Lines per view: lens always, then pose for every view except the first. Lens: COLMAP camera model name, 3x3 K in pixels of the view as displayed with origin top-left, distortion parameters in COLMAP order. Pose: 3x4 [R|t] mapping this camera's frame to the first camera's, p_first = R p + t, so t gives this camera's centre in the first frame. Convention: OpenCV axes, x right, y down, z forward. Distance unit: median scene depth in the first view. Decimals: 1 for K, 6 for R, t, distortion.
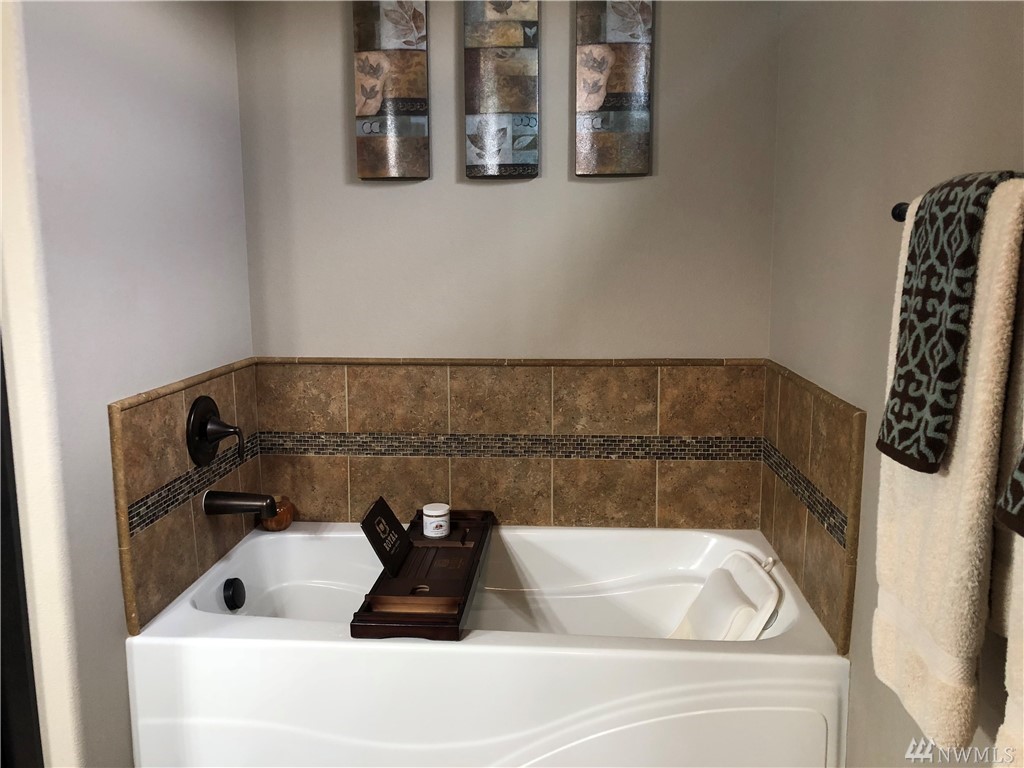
lens RADIAL K [[852.8, 0, 508.6], [0, 852.8, 383.1], [0, 0, 1]] dist [0.054992, -0.029154]
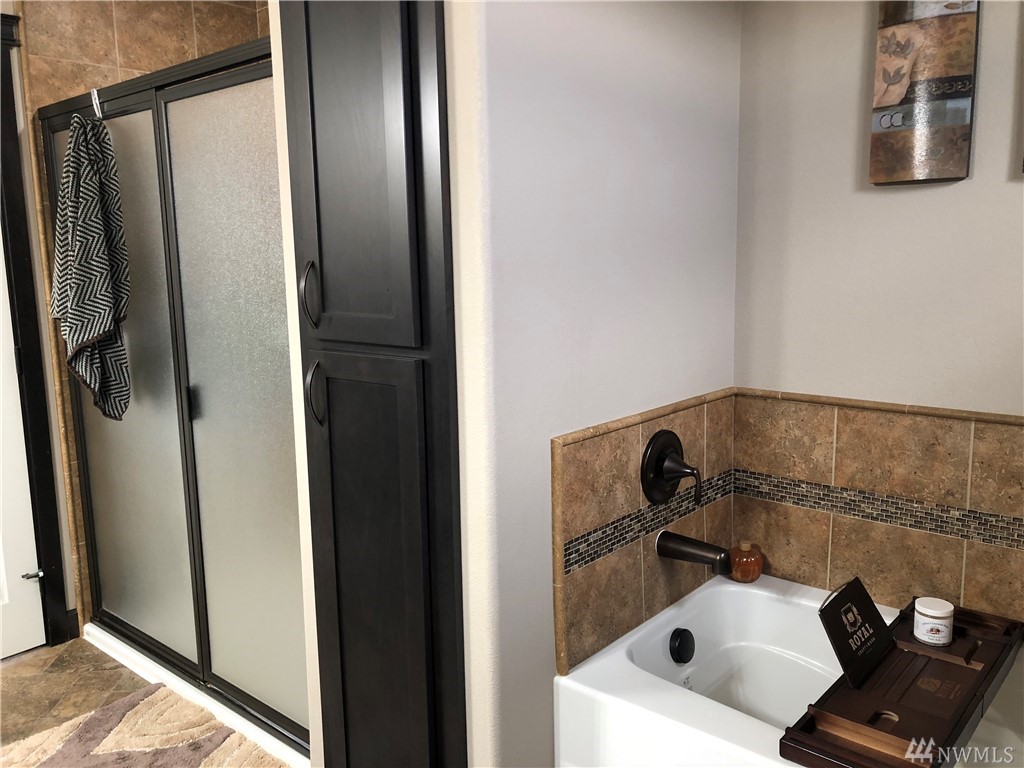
lens RADIAL K [[852.8, 0, 518.3], [0, 852.8, 382.8], [0, 0, 1]] dist [0.054992, -0.029154]
pose [[0.808759, 0.082688, -0.582298, 0.050257], [-0.078010, 0.996402, 0.033143, -0.051469], [0.582944, 0.018621, 0.812299, 0.139571]]
